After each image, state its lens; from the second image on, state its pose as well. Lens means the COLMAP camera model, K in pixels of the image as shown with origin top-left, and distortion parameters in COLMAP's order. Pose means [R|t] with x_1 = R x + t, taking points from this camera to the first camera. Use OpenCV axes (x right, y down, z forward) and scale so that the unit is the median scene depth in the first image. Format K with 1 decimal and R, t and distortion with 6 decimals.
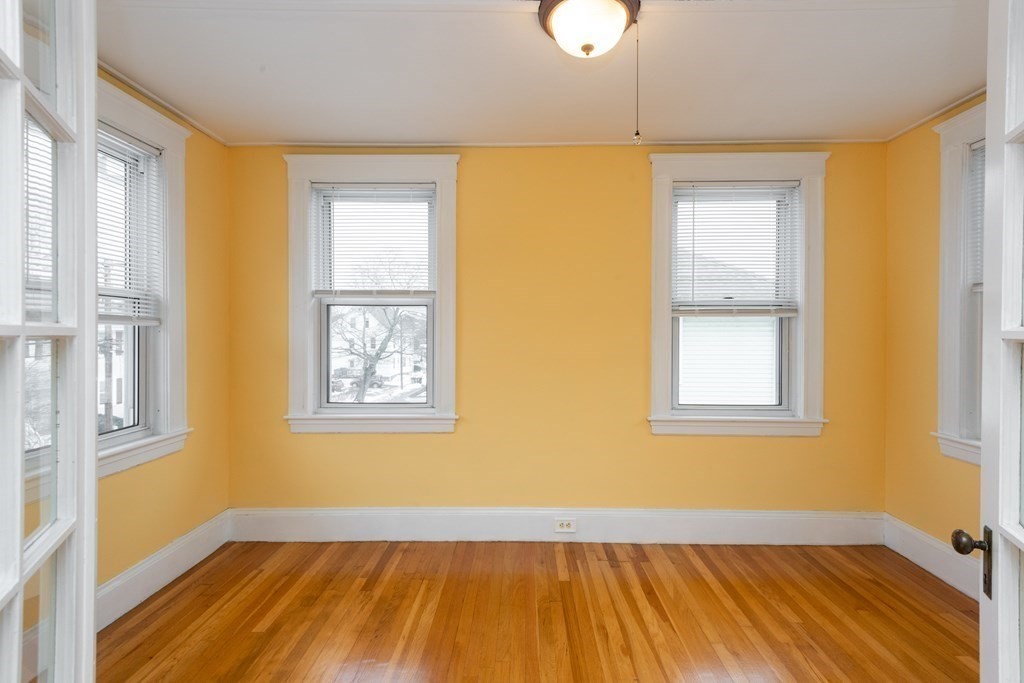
lens RADIAL K [[460.0, 0, 514.6], [0, 460.0, 332.8], [0, 0, 1]] dist [0.010222, -0.001004]
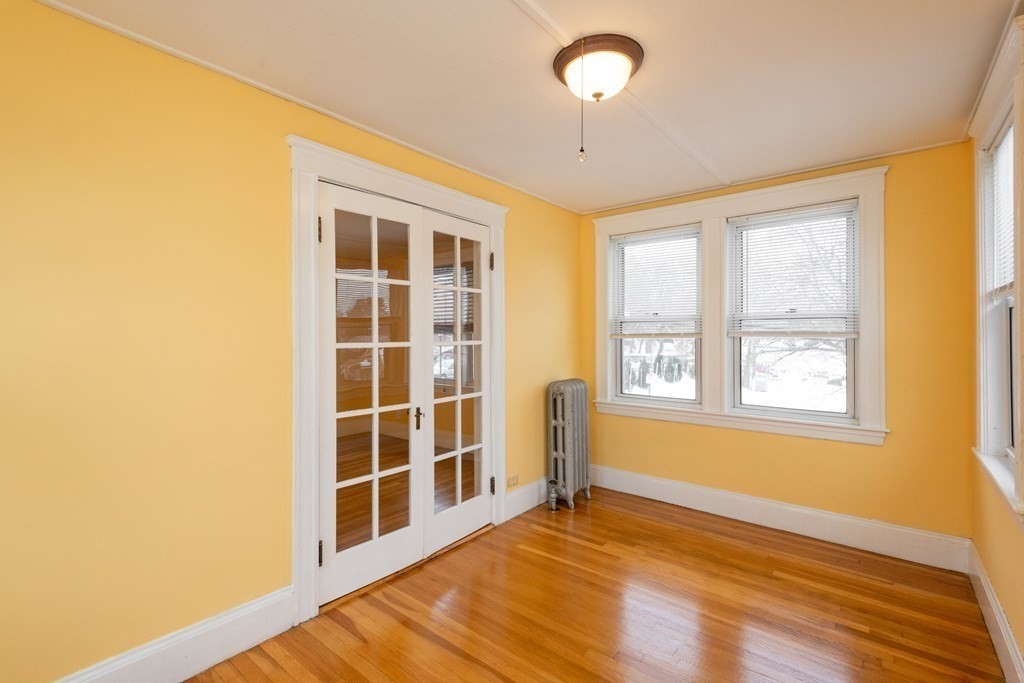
lens RADIAL K [[460.0, 0, 514.6], [0, 460.0, 332.8], [0, 0, 1]] dist [0.010222, -0.001004]
pose [[-0.613193, -0.006481, -0.789906, 0.663534], [-0.003350, 0.999979, -0.005605, -0.016761], [0.789926, -0.000791, -0.613202, 0.870116]]
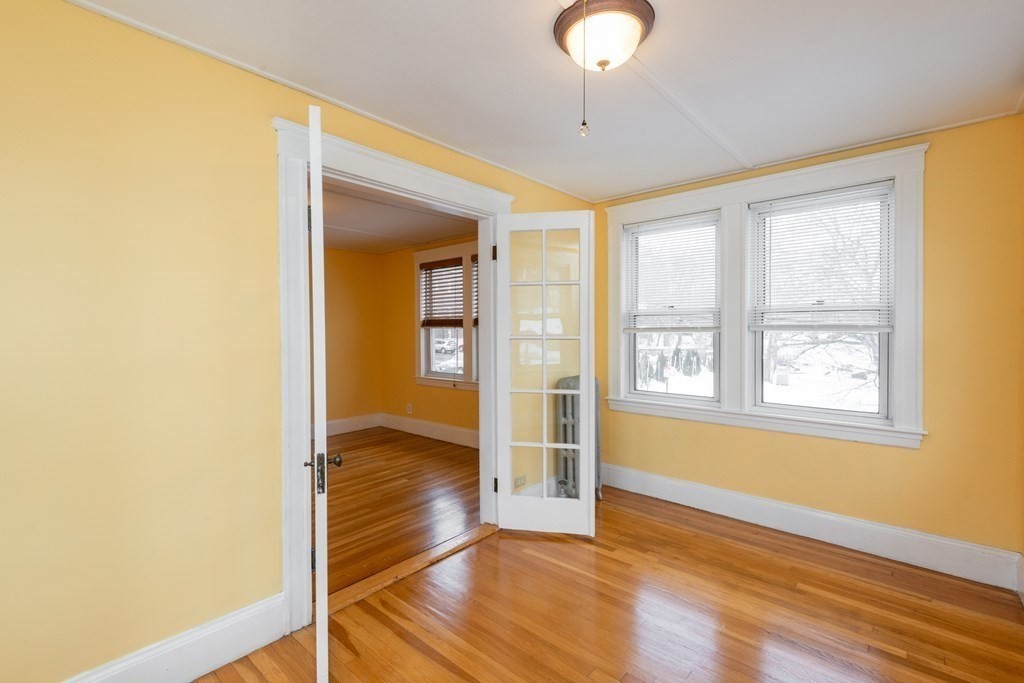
lens RADIAL K [[460.0, 0, 514.6], [0, 460.0, 332.8], [0, 0, 1]] dist [0.010222, -0.001004]
pose [[-0.641053, 0.006094, -0.767473, 0.605674], [-0.001099, 0.999960, 0.008858, -0.019538], [0.767496, 0.006522, -0.641020, 0.856025]]
